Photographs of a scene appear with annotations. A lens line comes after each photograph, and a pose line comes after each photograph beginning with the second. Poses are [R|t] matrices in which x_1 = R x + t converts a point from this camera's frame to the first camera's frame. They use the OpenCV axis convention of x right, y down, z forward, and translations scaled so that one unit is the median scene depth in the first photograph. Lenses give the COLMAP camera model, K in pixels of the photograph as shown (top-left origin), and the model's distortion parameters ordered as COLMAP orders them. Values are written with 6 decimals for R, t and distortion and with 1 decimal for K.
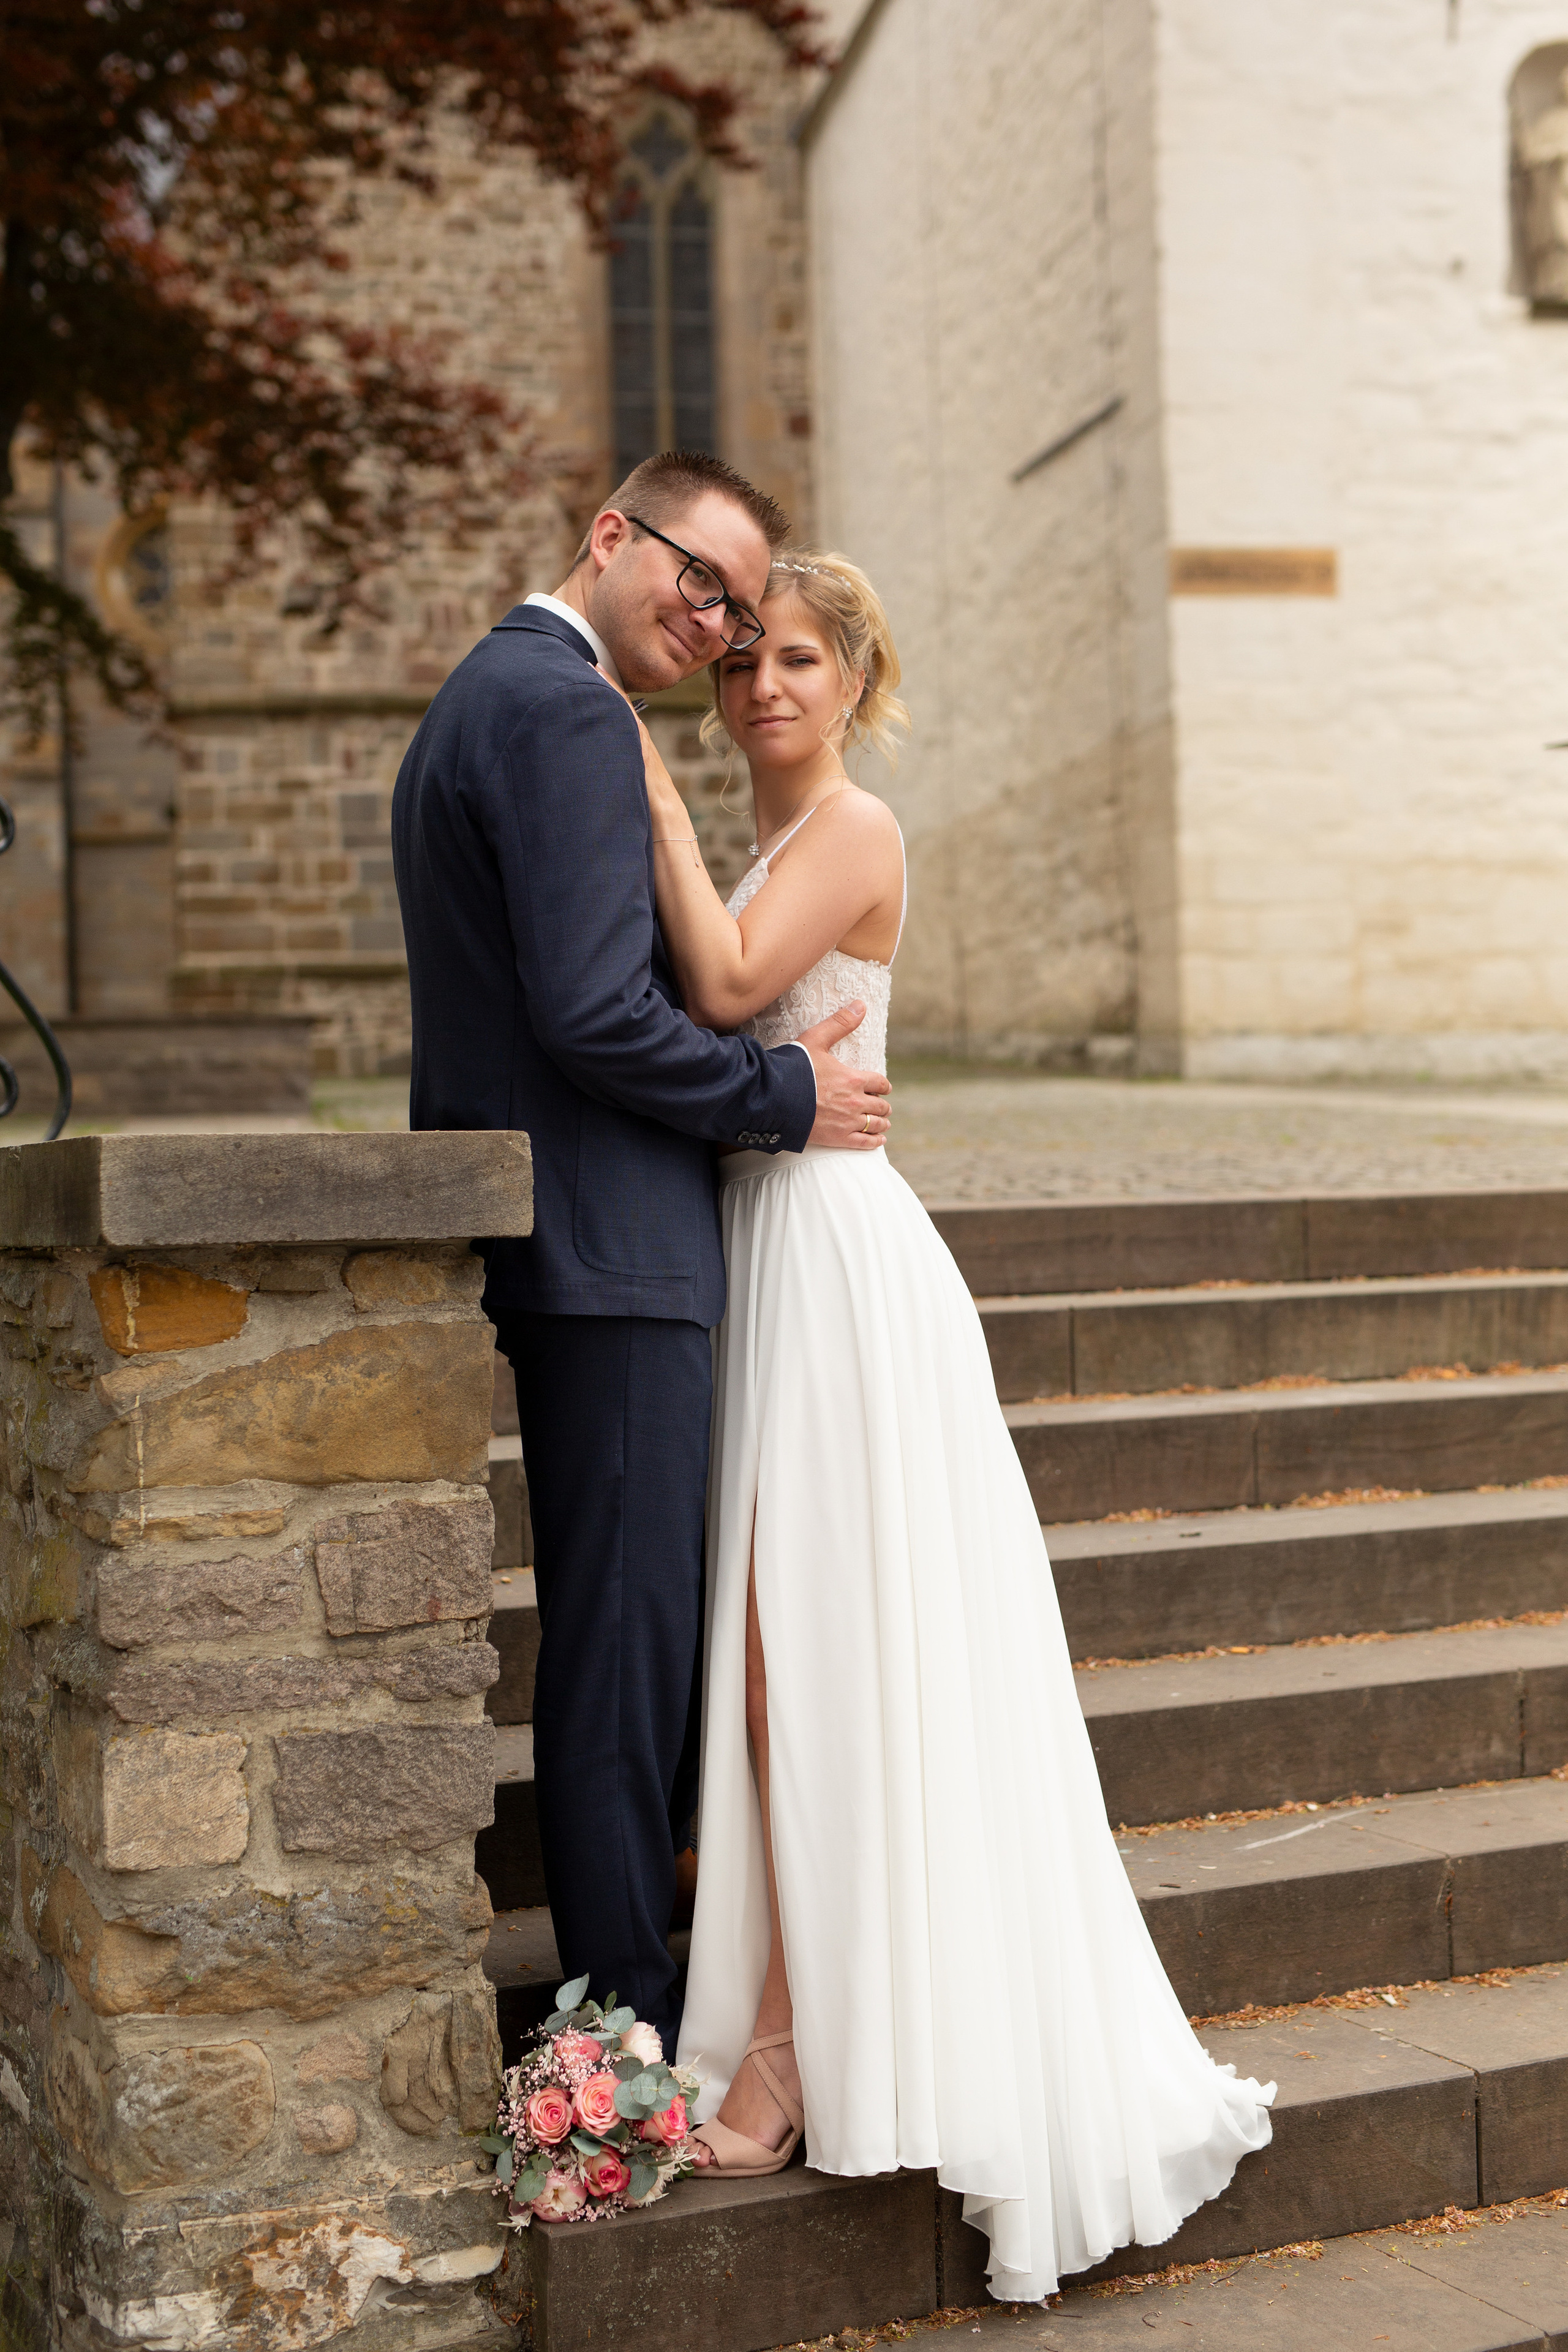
lens RADIAL K [[3275.4, 0, 787.7], [0, 3275.4, 1184.7], [0, 0, 1]] dist [0.002527, 0.000000]
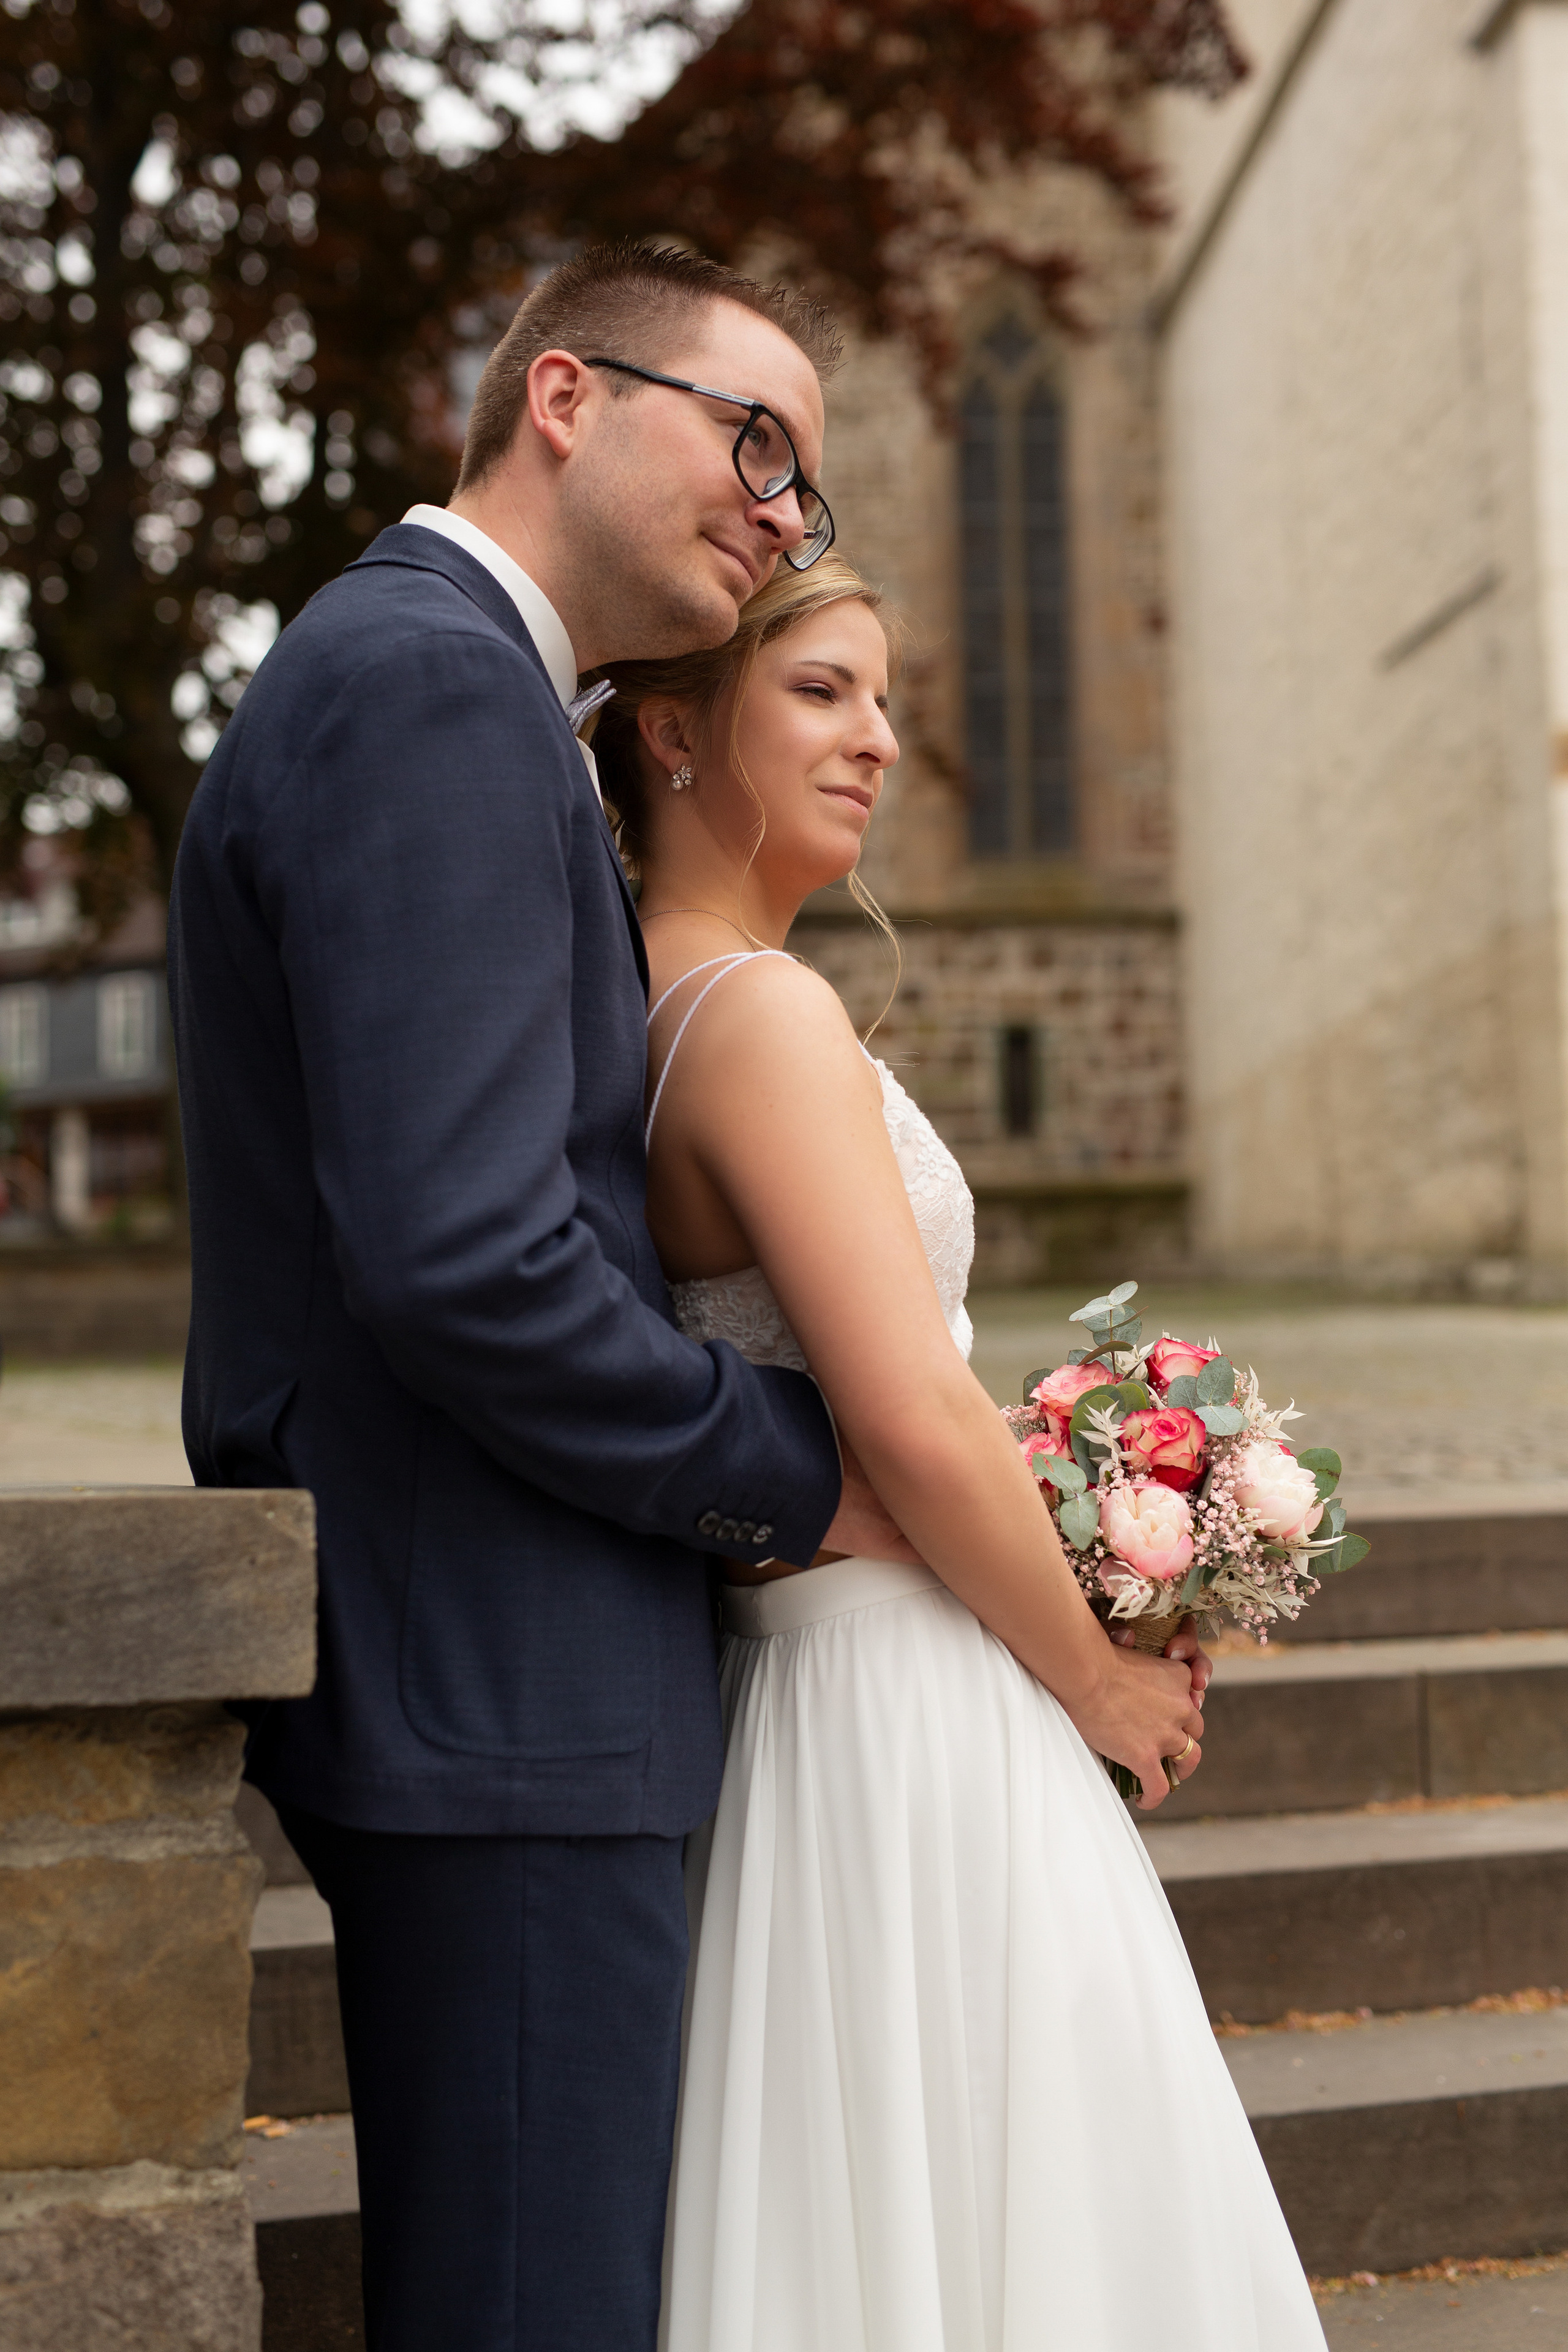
lens RADIAL K [[3275.4, 0, 779.9], [0, 3275.4, 1161.6], [0, 0, 1]] dist [0.002527, 0.000000]
pose [[0.993055, -0.004924, -0.117547, 0.036100], [-0.003892, 0.997202, -0.074653, -0.019161], [0.117586, 0.074592, 0.990257, 0.310354]]
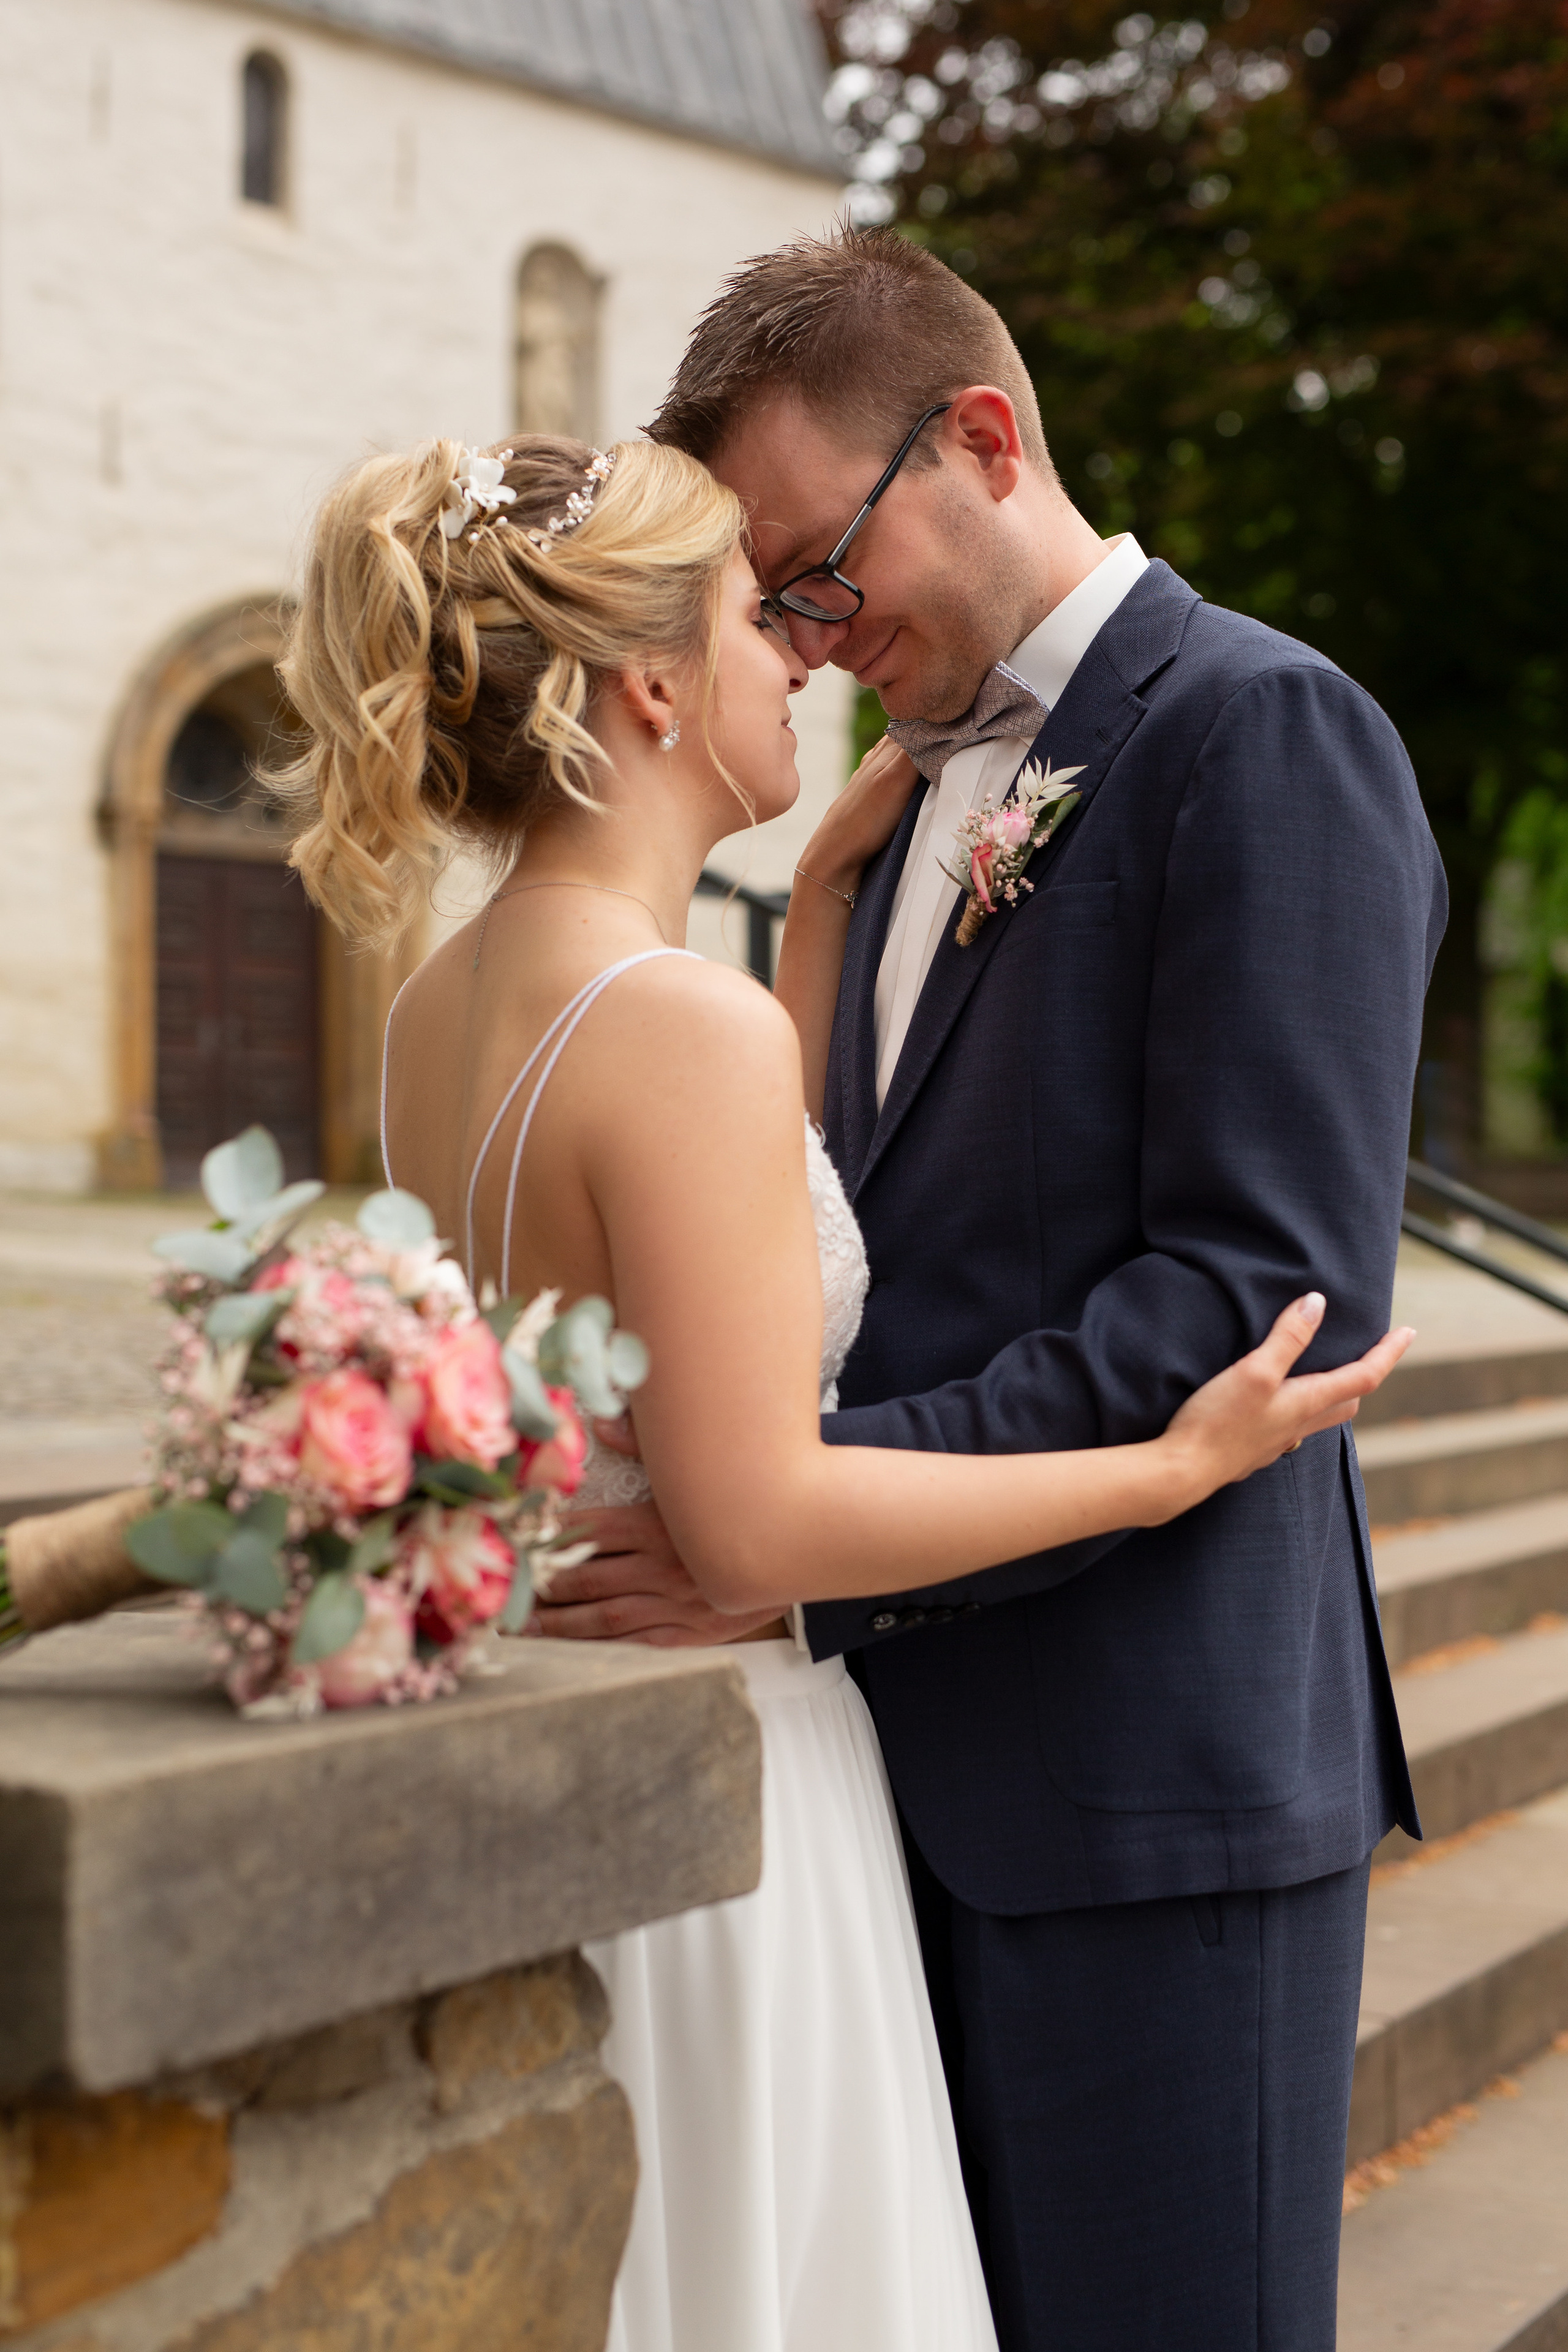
lens RADIAL K [[3275.4, 0, 783.2], [0, 3275.4, 1175.8], [0, 0, 1]] dist [0.002527, 0.000000]
pose [[0.842382, 0.029386, 0.538079, -0.203201], [-0.010023, 0.999194, -0.038877, -0.041198], [-0.538787, 0.027356, 0.841998, 0.391720]]
